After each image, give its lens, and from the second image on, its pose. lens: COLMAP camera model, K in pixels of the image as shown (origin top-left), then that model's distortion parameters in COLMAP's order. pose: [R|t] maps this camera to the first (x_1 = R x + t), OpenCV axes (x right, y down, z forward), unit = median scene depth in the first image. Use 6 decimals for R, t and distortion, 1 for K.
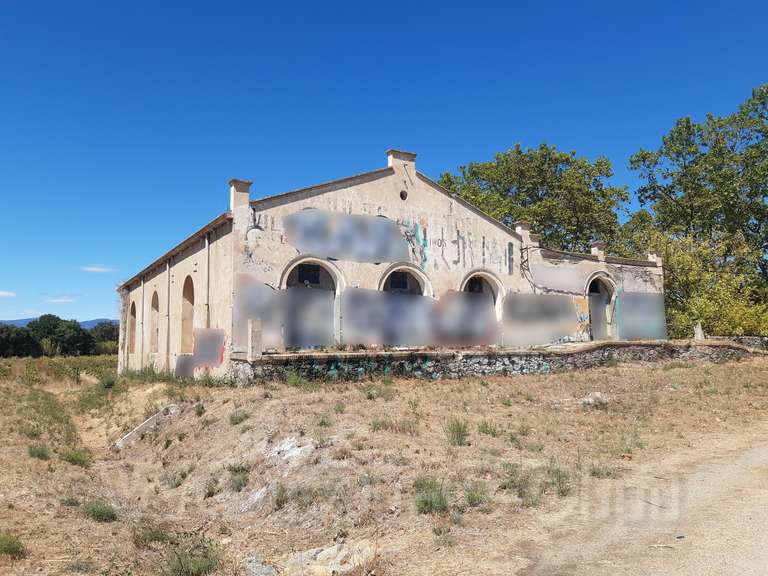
lens RADIAL K [[608.6, 0, 384.6], [0, 608.6, 285.6], [0, 0, 1]] dist [0.017441, -0.053291]
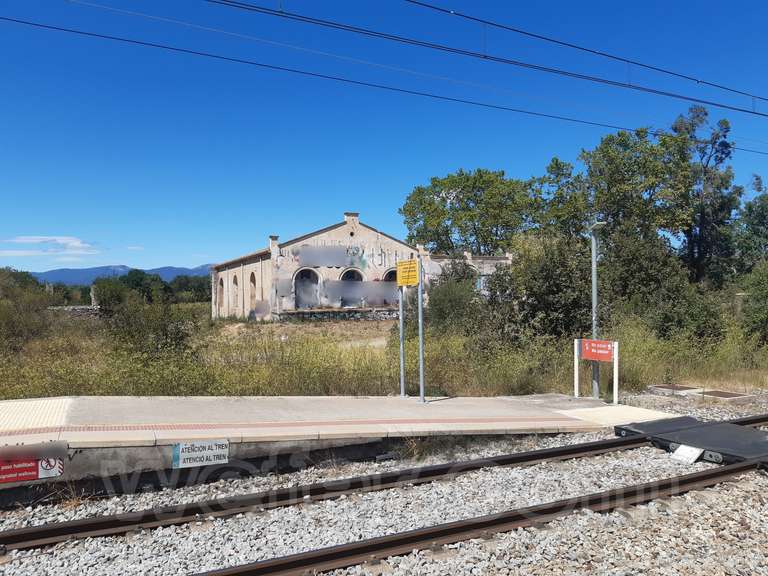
lens RADIAL K [[608.6, 0, 385.8], [0, 608.6, 296.4], [0, 0, 1]] dist [0.017441, -0.053291]
pose [[0.995945, -0.001060, -0.089959, 0.348904], [0.010638, 0.994303, 0.106062, -0.162790], [0.089334, -0.106589, 0.990282, -1.126510]]
